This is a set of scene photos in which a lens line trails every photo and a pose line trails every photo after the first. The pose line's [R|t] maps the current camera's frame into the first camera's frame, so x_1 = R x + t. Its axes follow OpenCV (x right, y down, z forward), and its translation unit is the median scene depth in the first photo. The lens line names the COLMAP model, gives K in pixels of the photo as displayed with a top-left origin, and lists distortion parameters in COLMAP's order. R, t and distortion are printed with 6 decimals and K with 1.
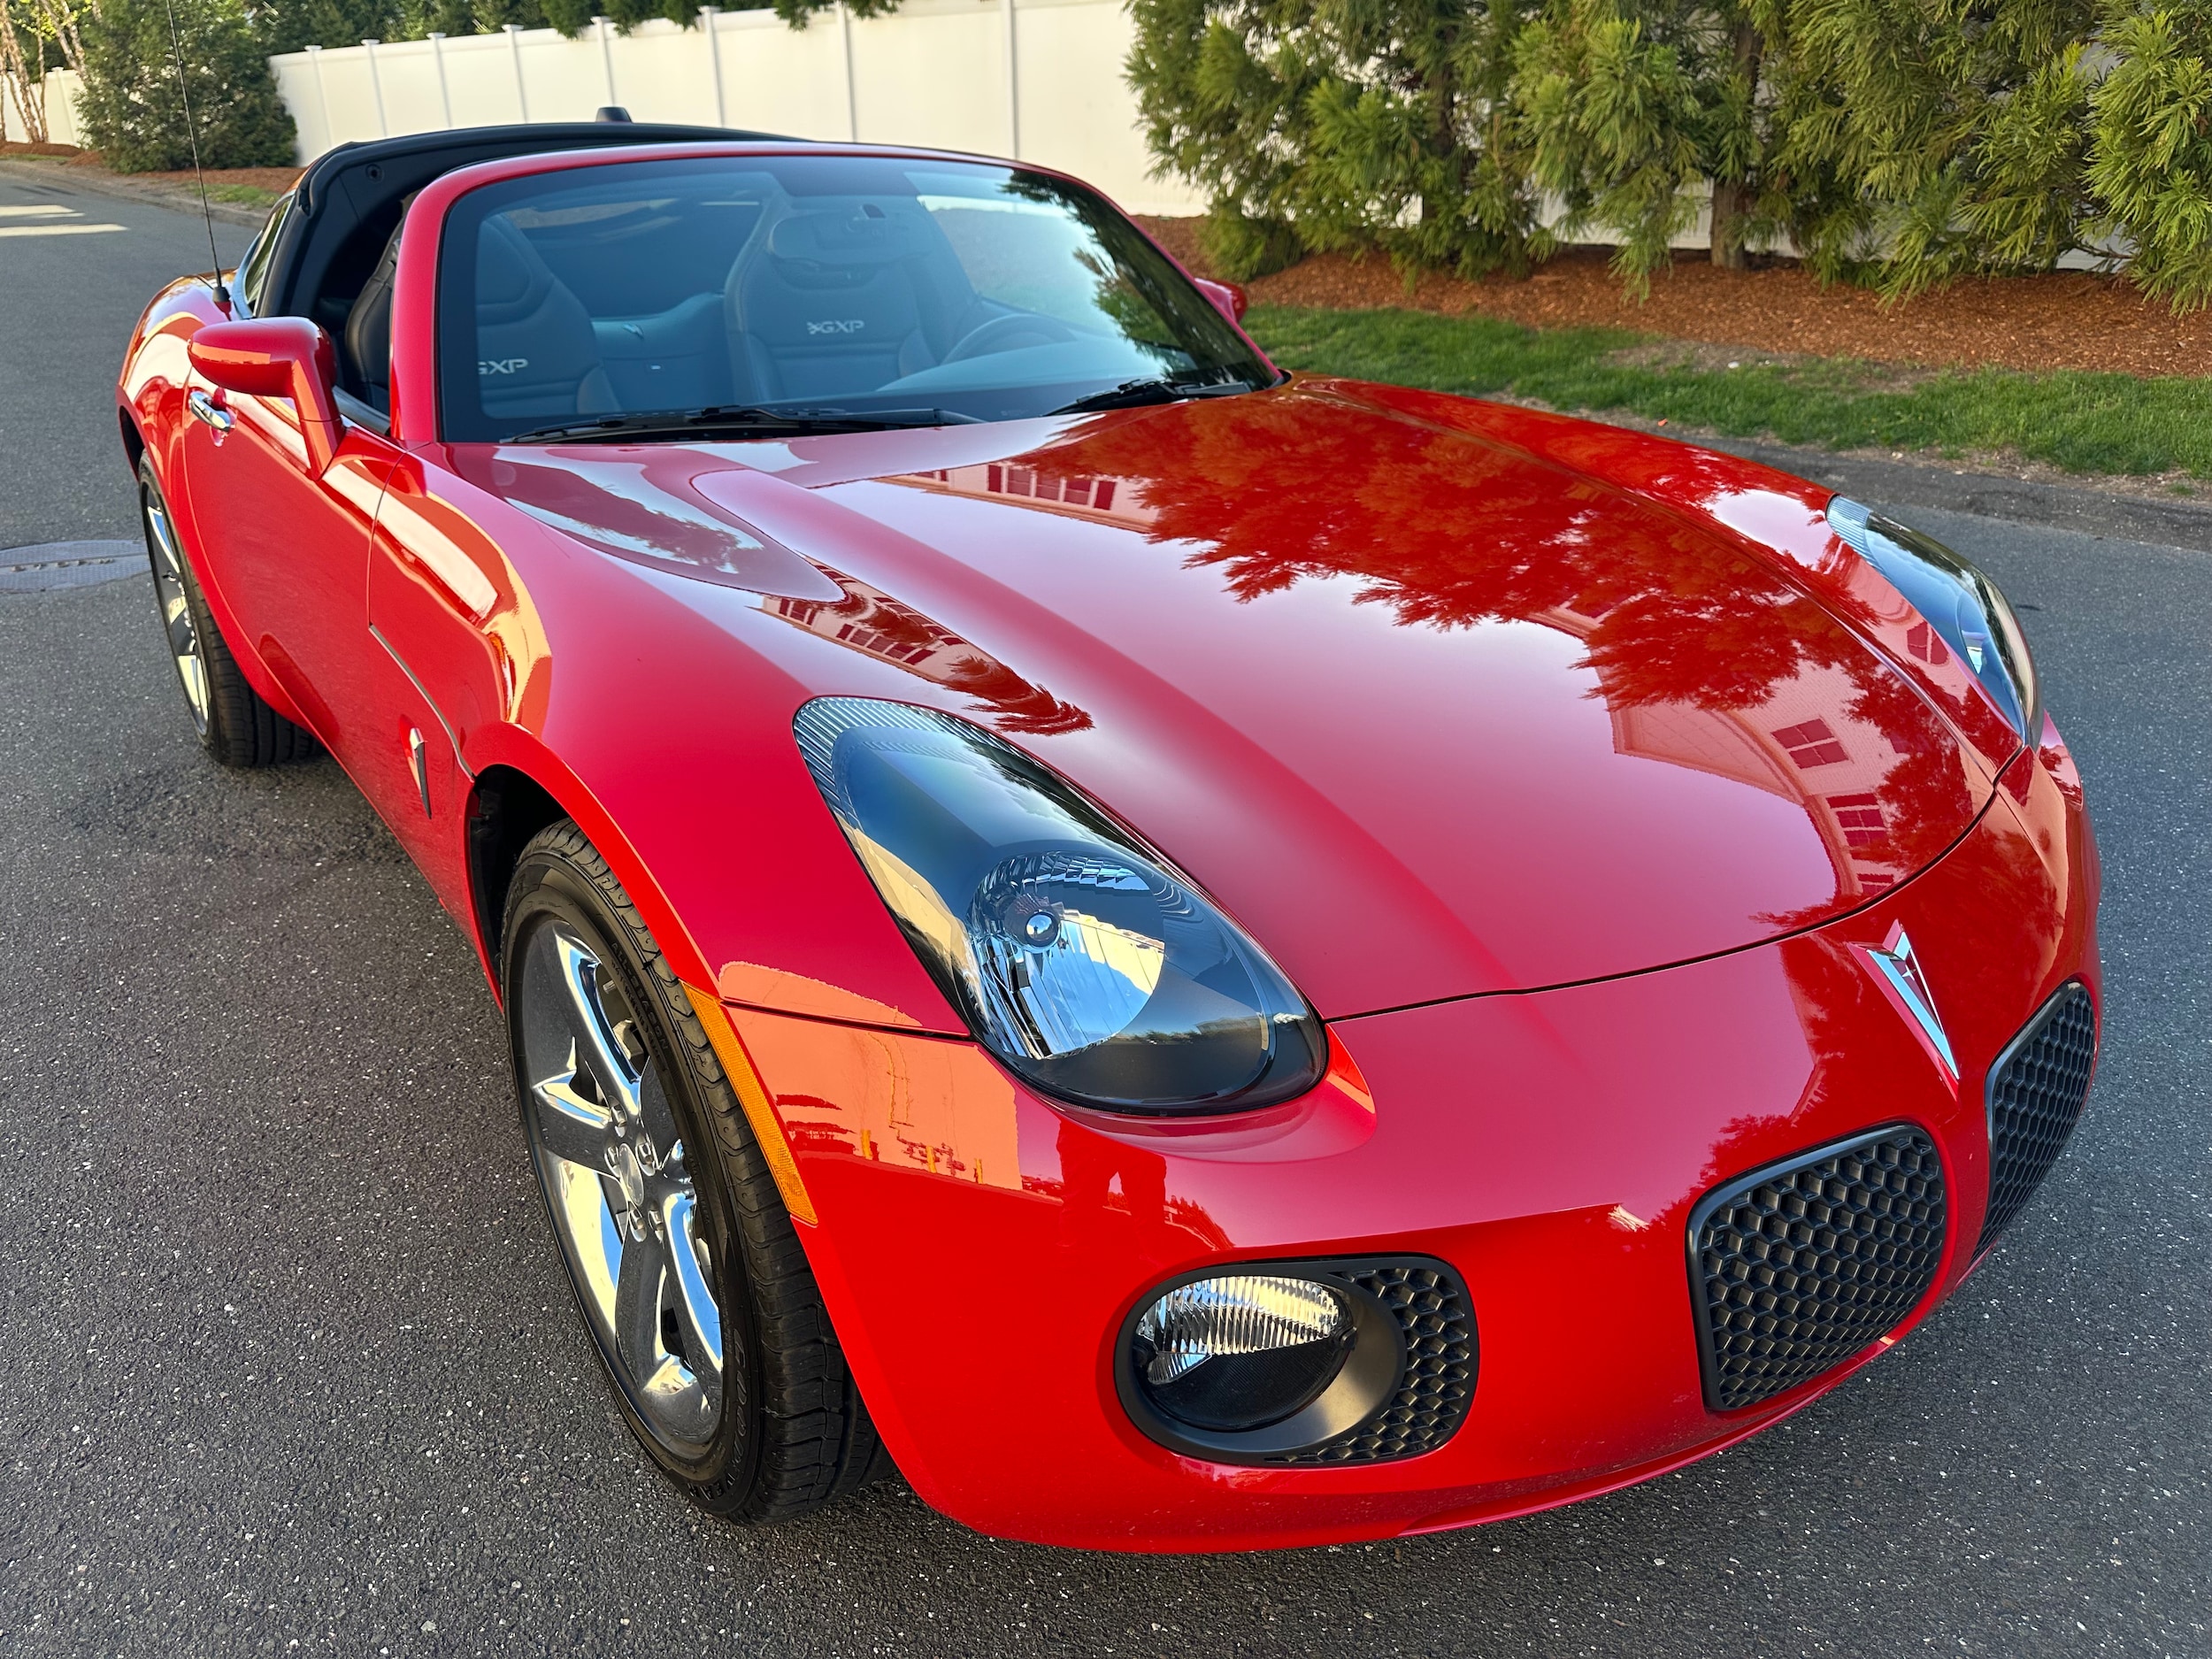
lens RADIAL K [[1586.5, 0, 1107.3], [0, 1586.5, 832.6], [0, 0, 1]] dist [0.012106, -0.021646]
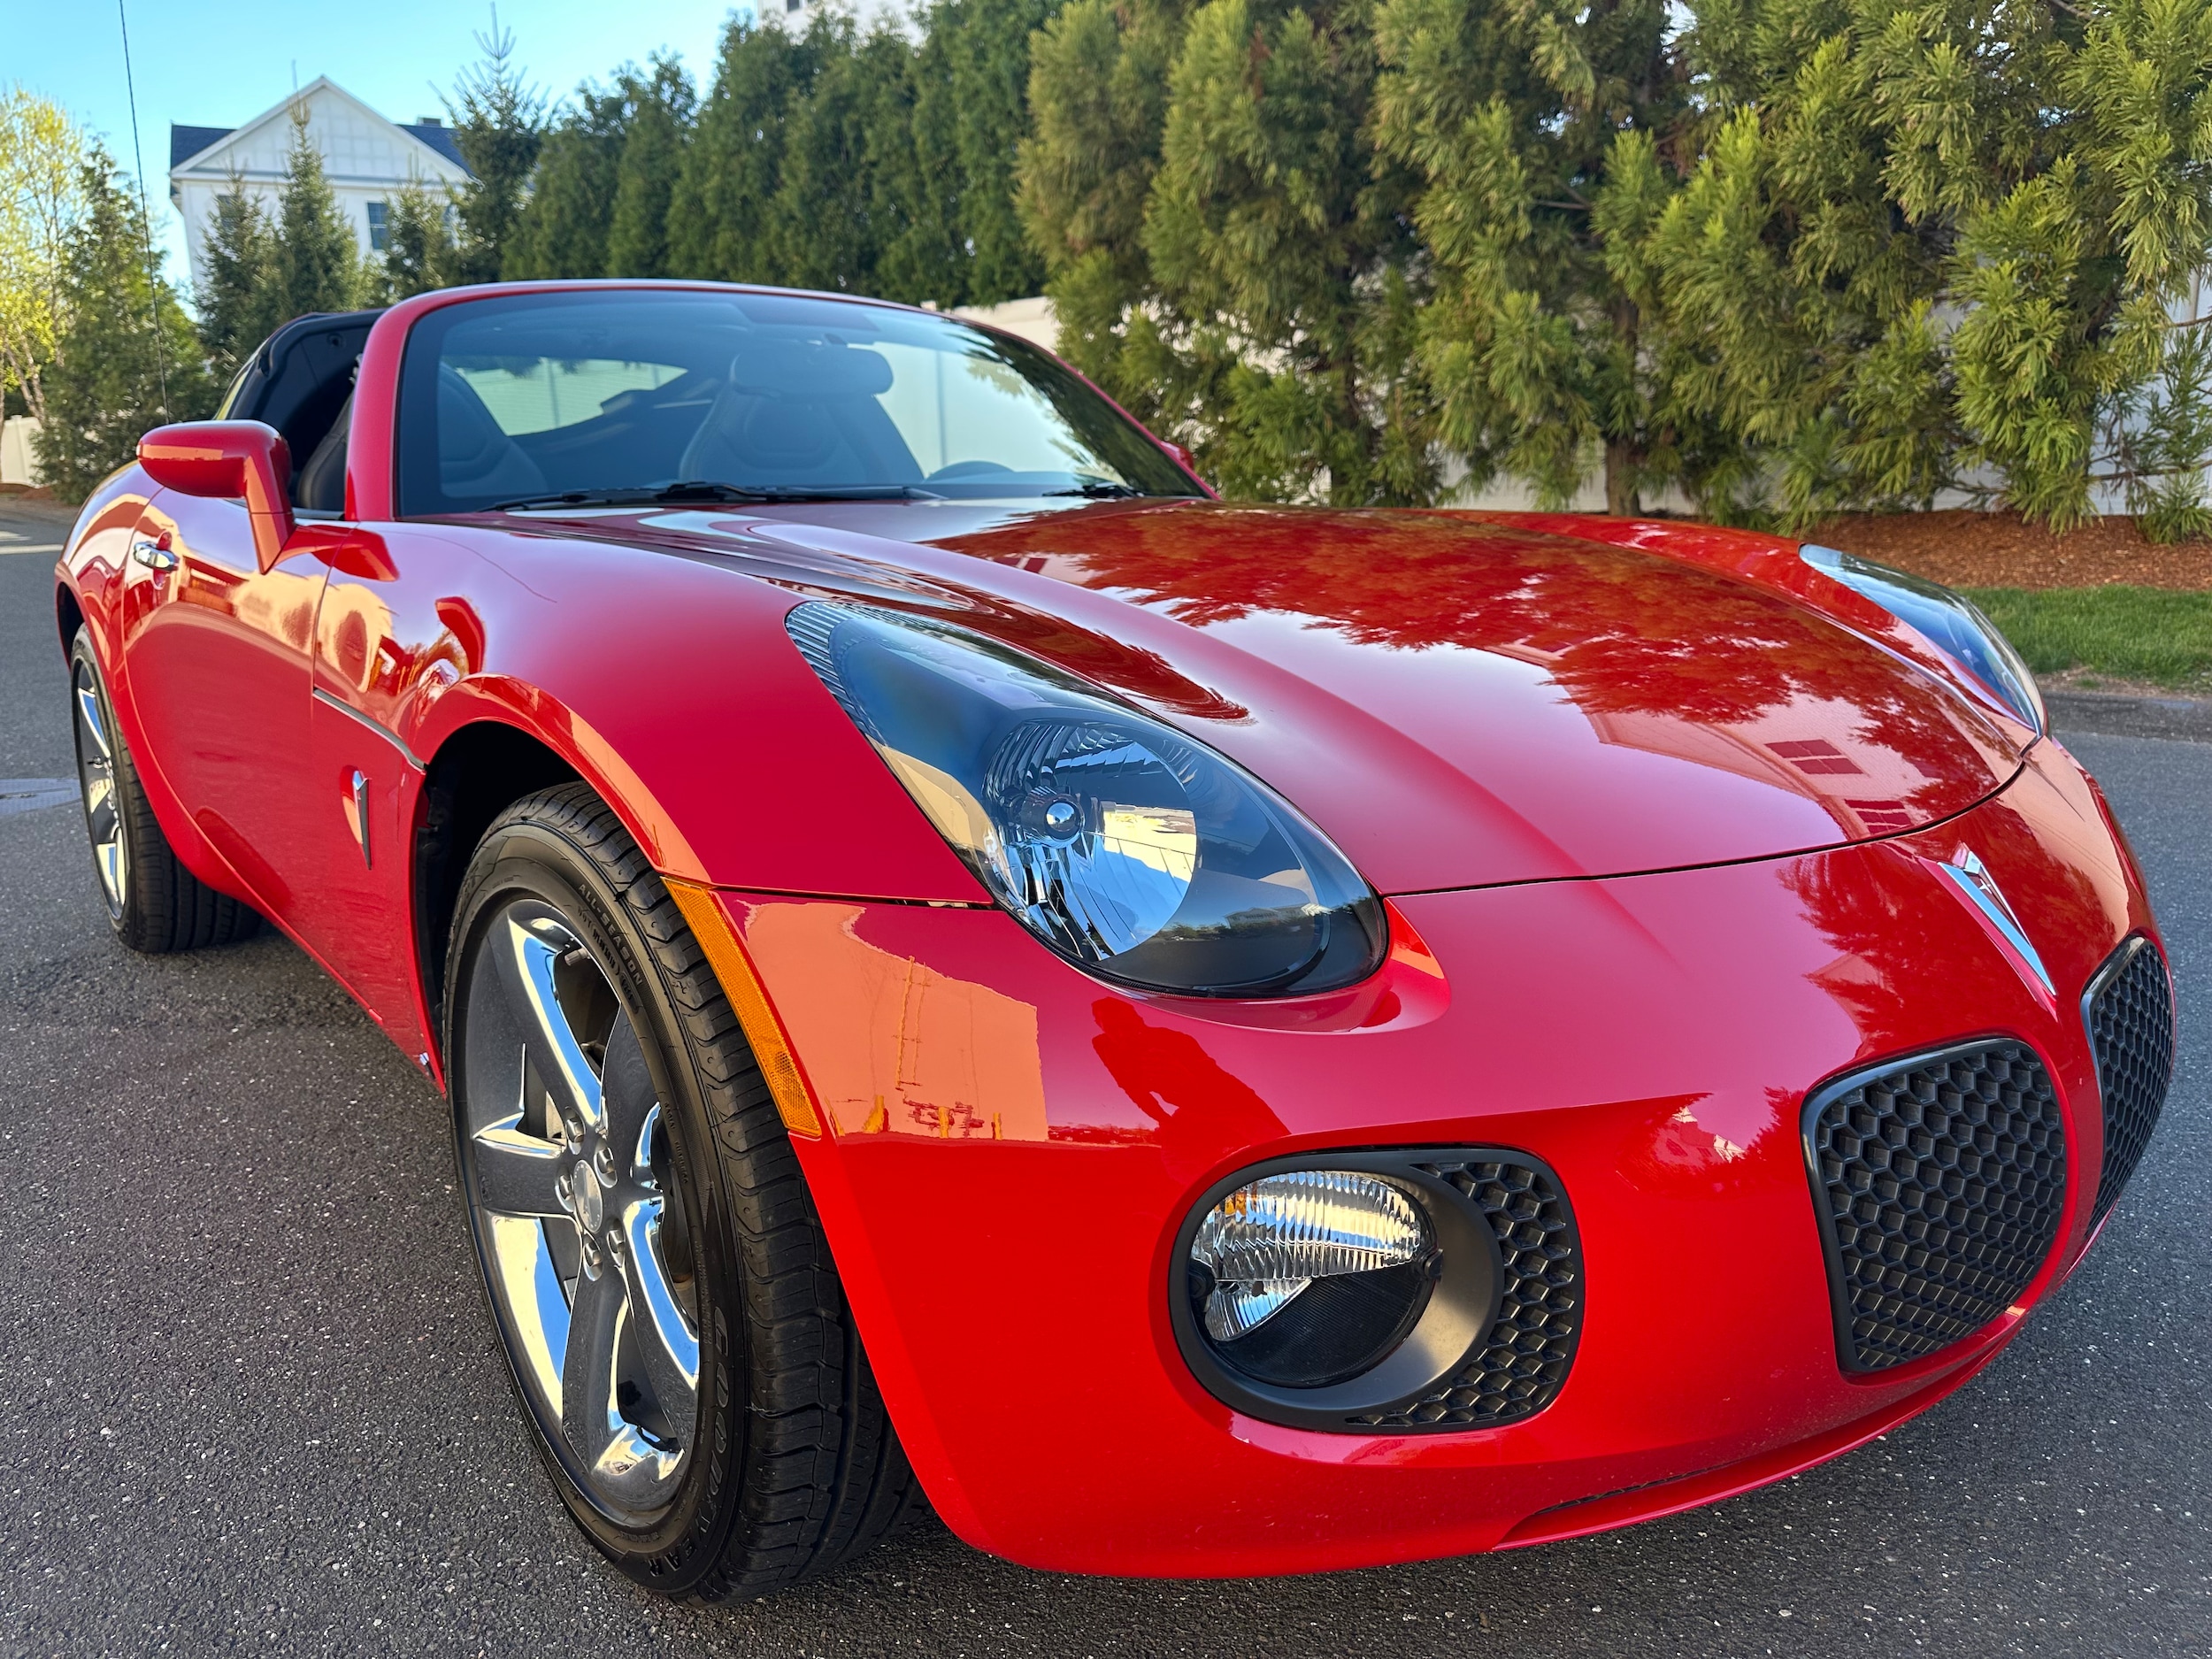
lens RADIAL K [[1586.5, 0, 1096.8], [0, 1586.5, 832.0], [0, 0, 1]] dist [0.012106, -0.021646]
pose [[0.998774, -0.029941, 0.039431, -0.024254], [0.036868, 0.981347, -0.188679, 0.100423], [-0.033046, 0.189901, 0.981247, 0.045687]]
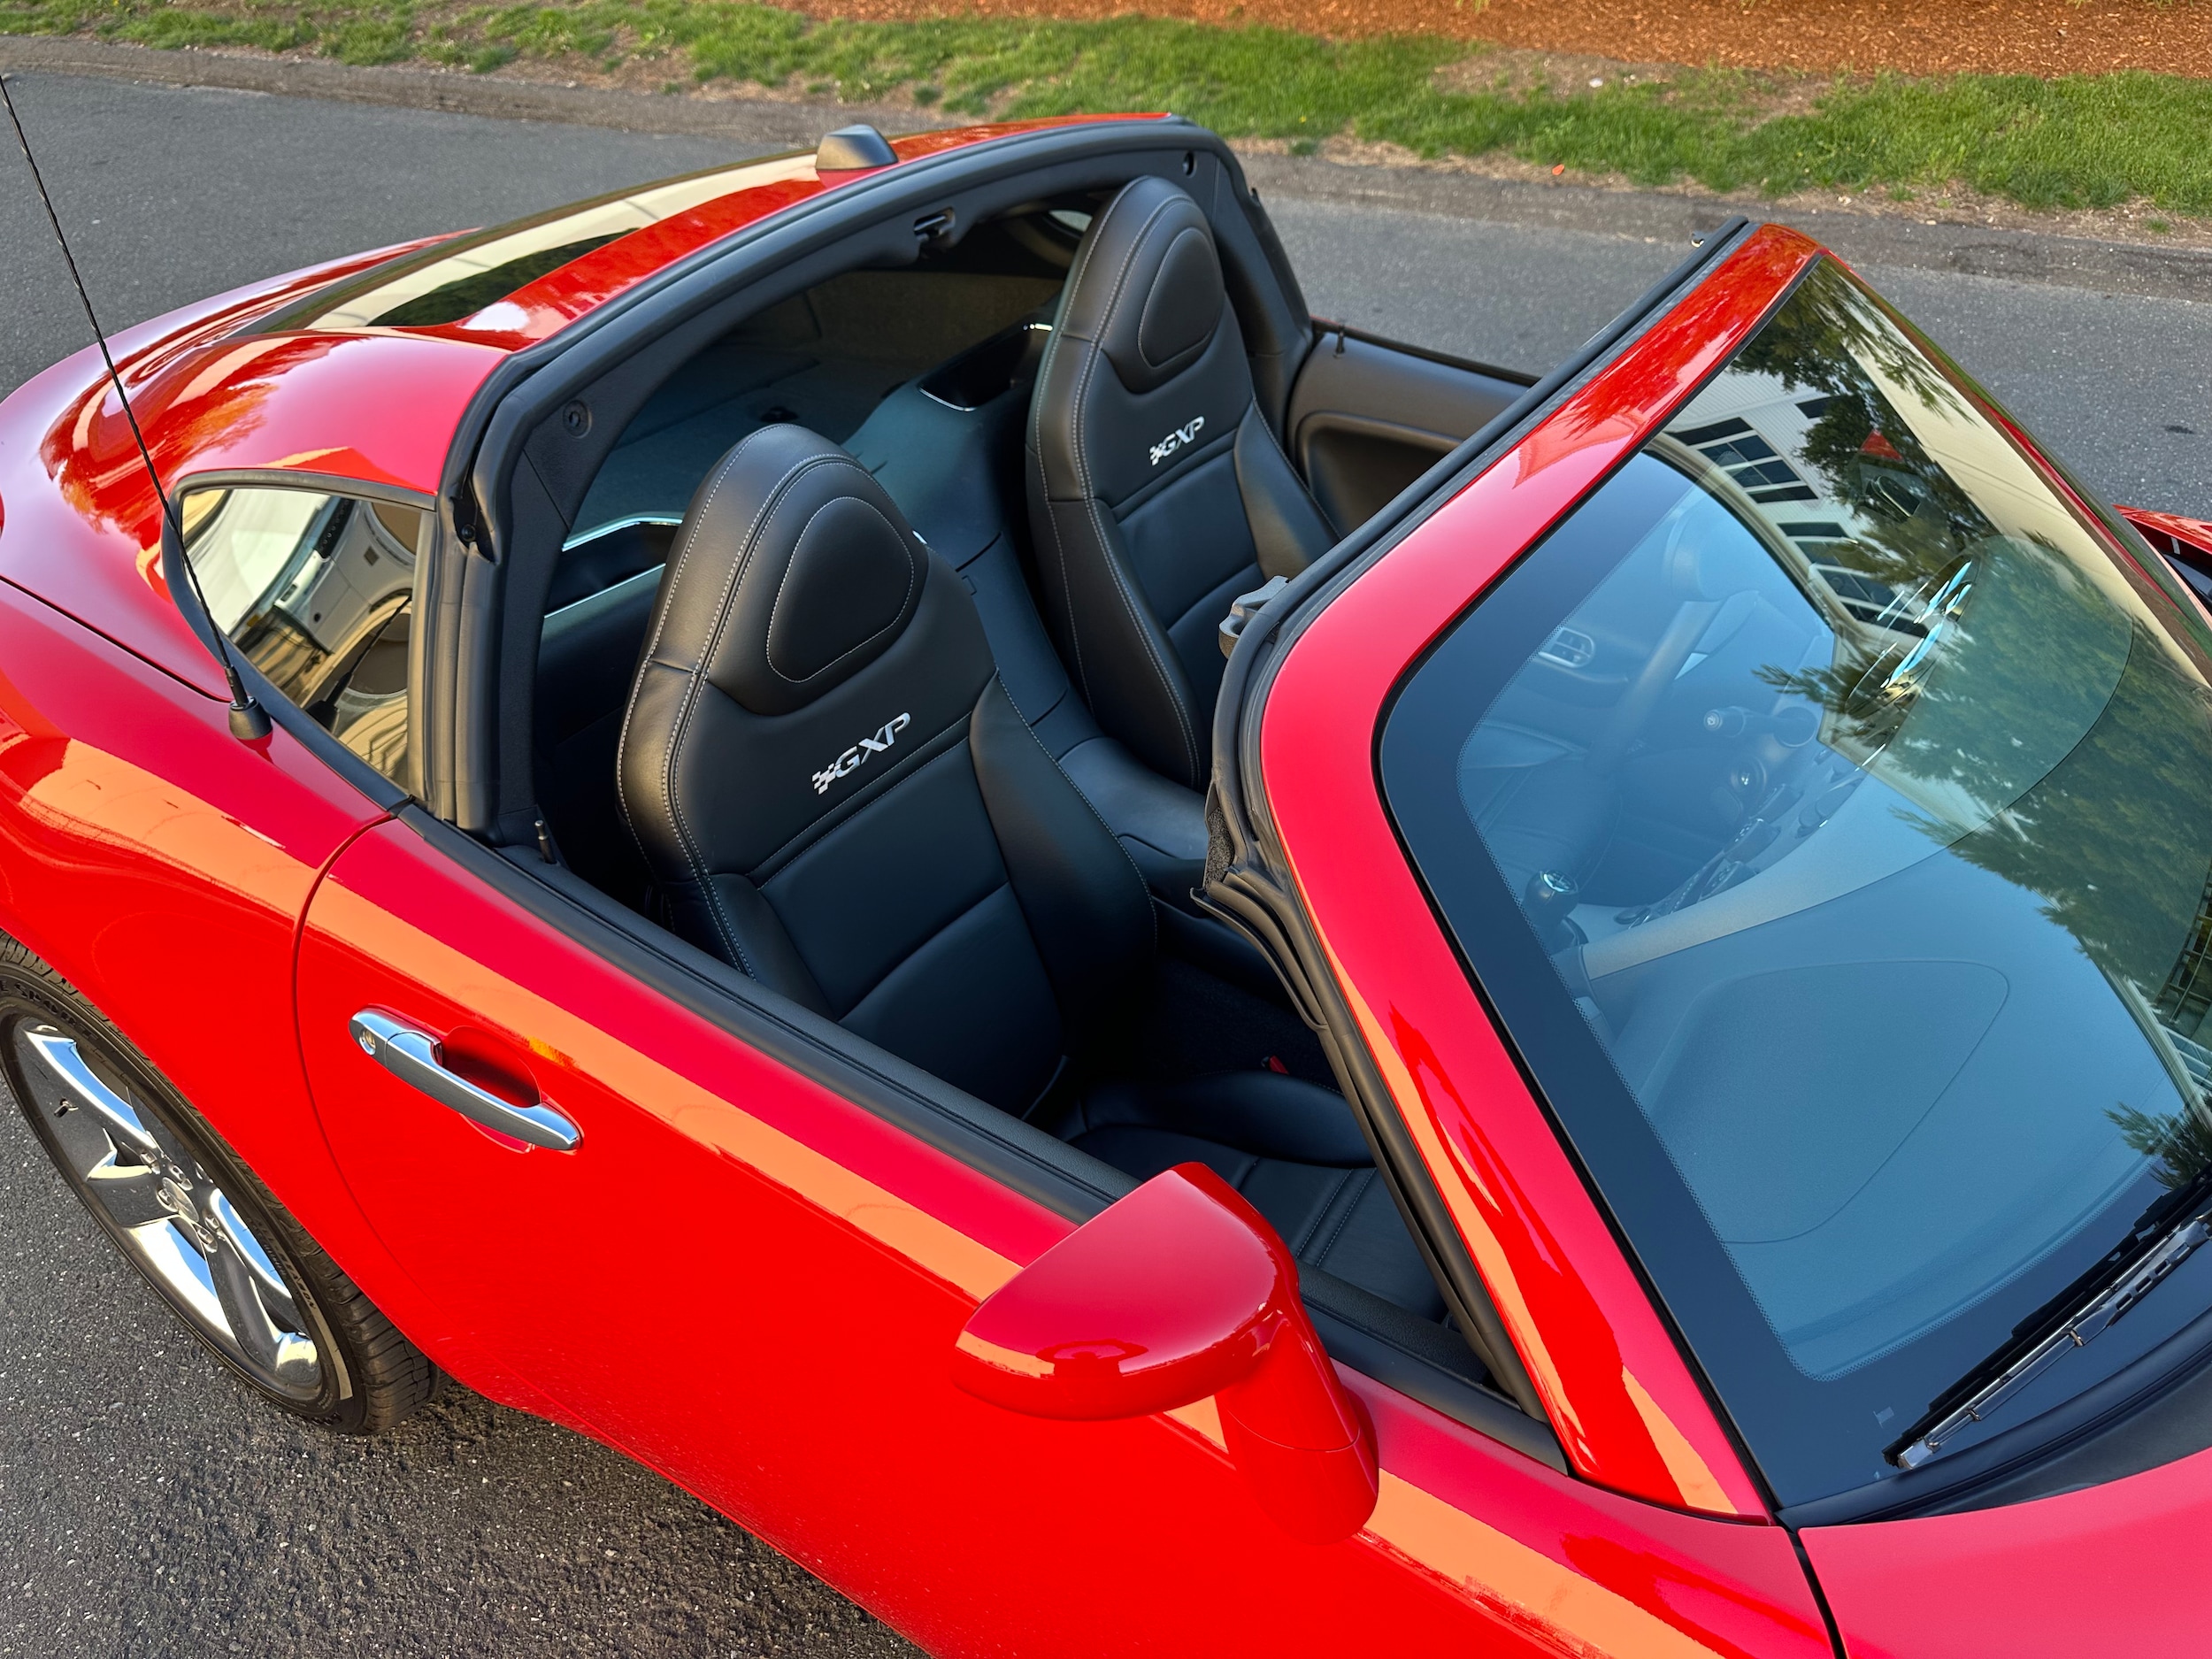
lens RADIAL K [[1586.5, 0, 1062.4], [0, 1586.5, 797.1], [0, 0, 1]] dist [0.012106, -0.021646]
pose [[0.948359, -0.199808, 0.246356, -0.443657], [0.147953, 0.965644, 0.213638, -0.367639], [-0.280579, -0.166156, 0.945340, 0.490680]]
